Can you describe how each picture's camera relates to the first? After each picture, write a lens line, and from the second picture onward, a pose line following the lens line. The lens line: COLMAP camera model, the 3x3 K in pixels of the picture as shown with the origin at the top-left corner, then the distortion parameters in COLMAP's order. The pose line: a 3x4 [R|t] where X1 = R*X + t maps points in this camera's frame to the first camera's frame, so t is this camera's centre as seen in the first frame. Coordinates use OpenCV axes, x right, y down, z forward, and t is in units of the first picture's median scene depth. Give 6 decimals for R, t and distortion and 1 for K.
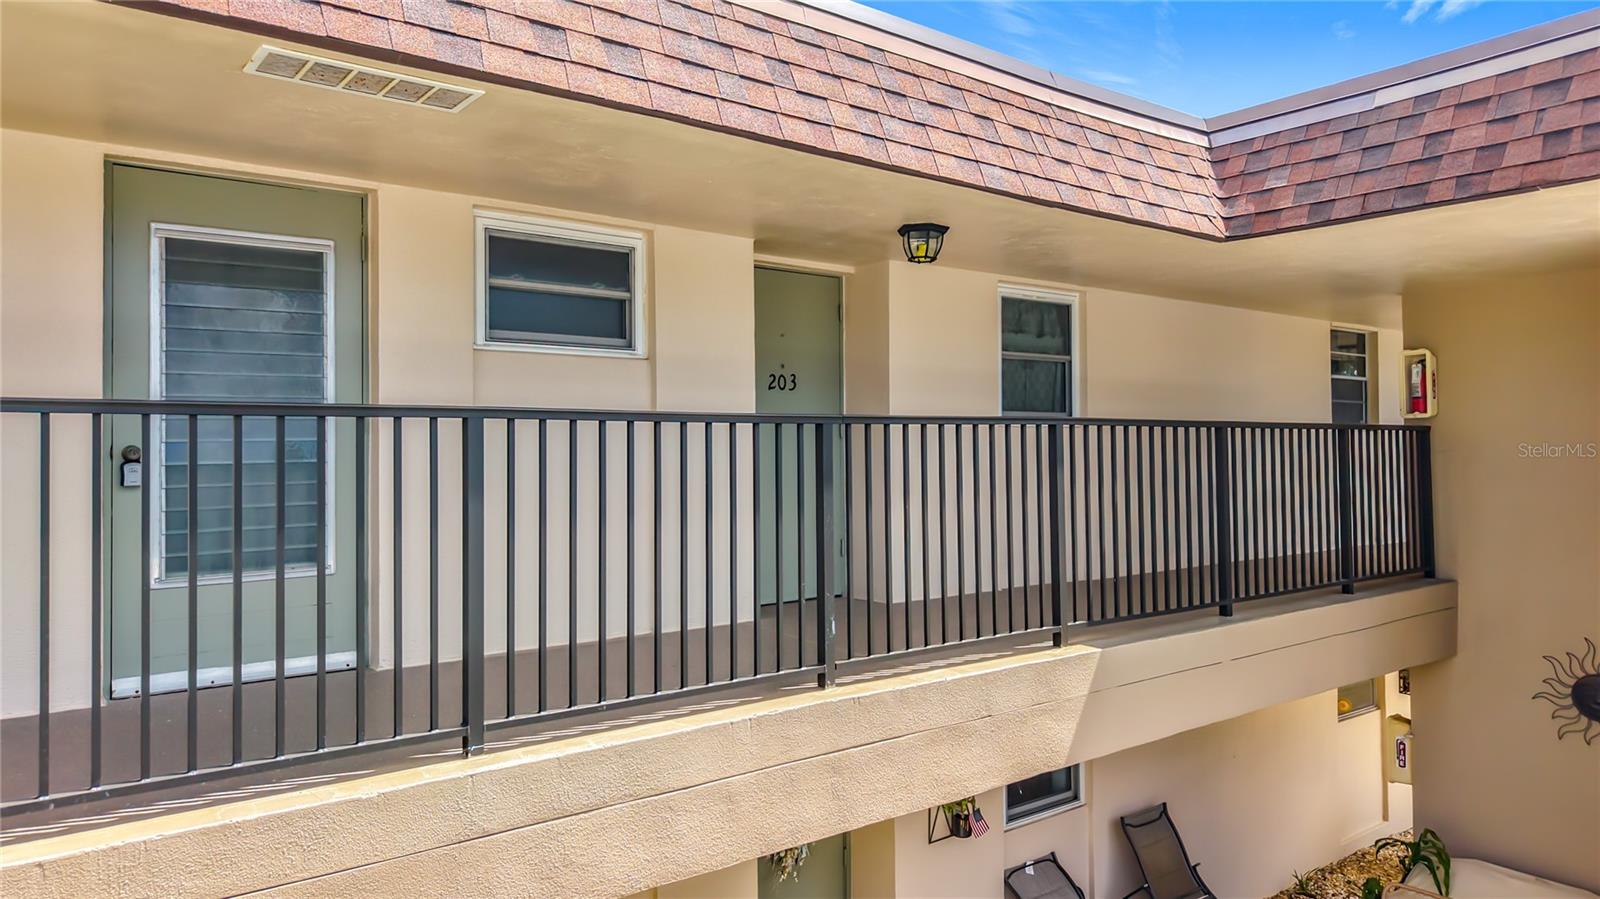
lens RADIAL K [[1090.5, 0, 802.5], [0, 1090.5, 439.8], [0, 0, 1]] dist [0.055918, -0.073198]
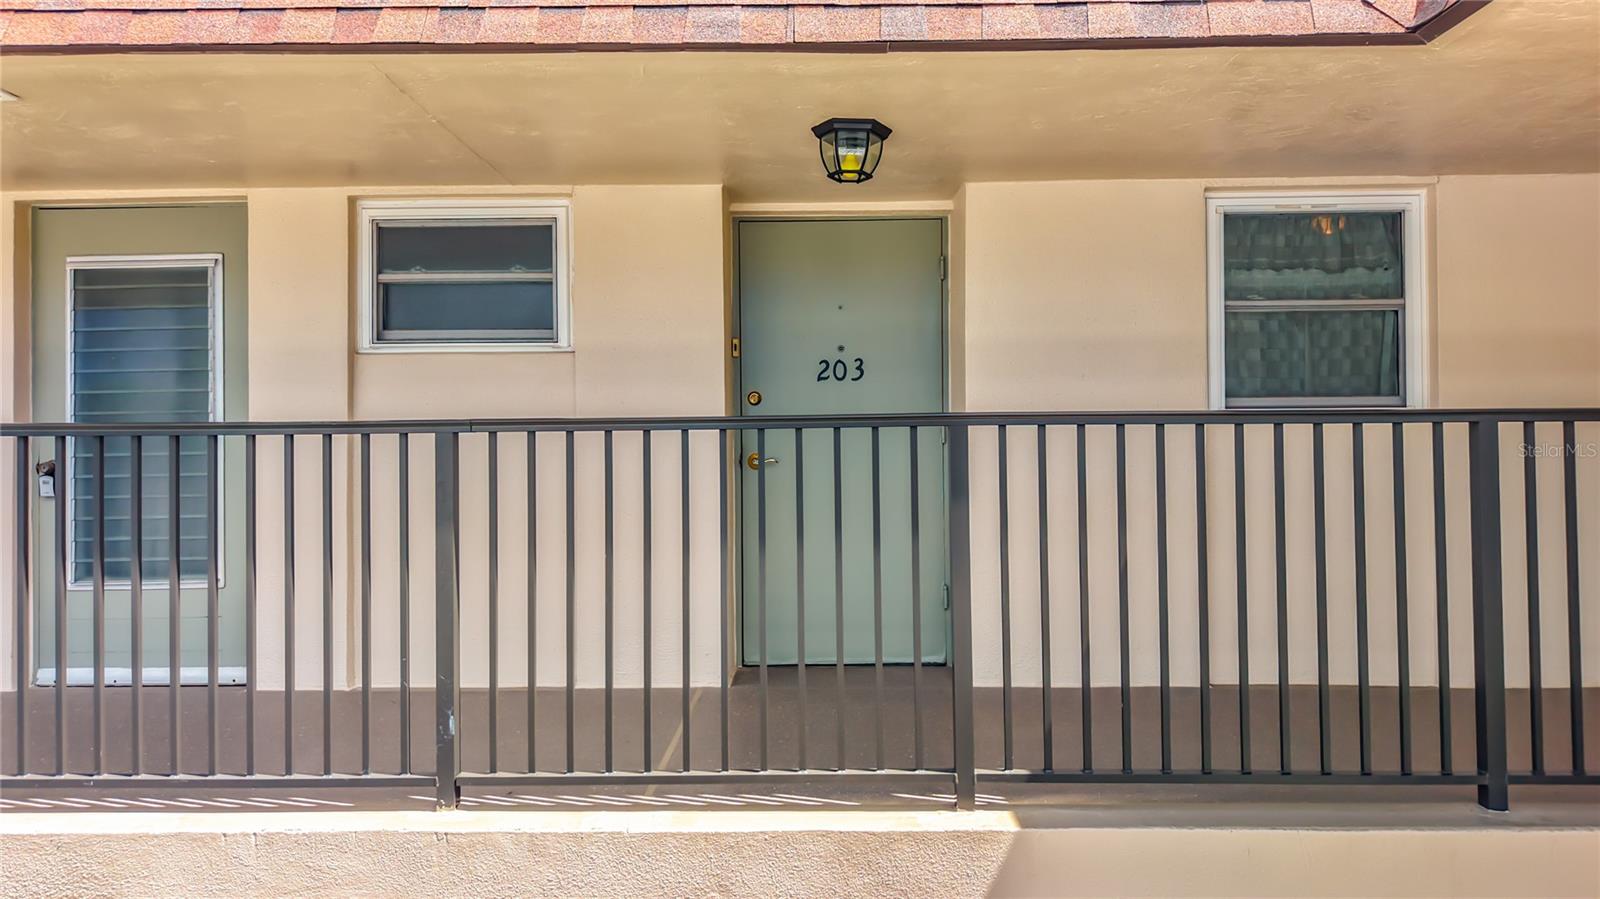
lens RADIAL K [[1097.2, 0, 800.0], [0, 1097.2, 449.5], [0, 0, 1]] dist [0.005919, -0.001861]
pose [[0.768760, 0.000271, -0.639537, 0.526778], [0.008998, 0.999896, 0.011239, -0.008925], [0.639474, -0.014395, 0.768678, 0.487921]]
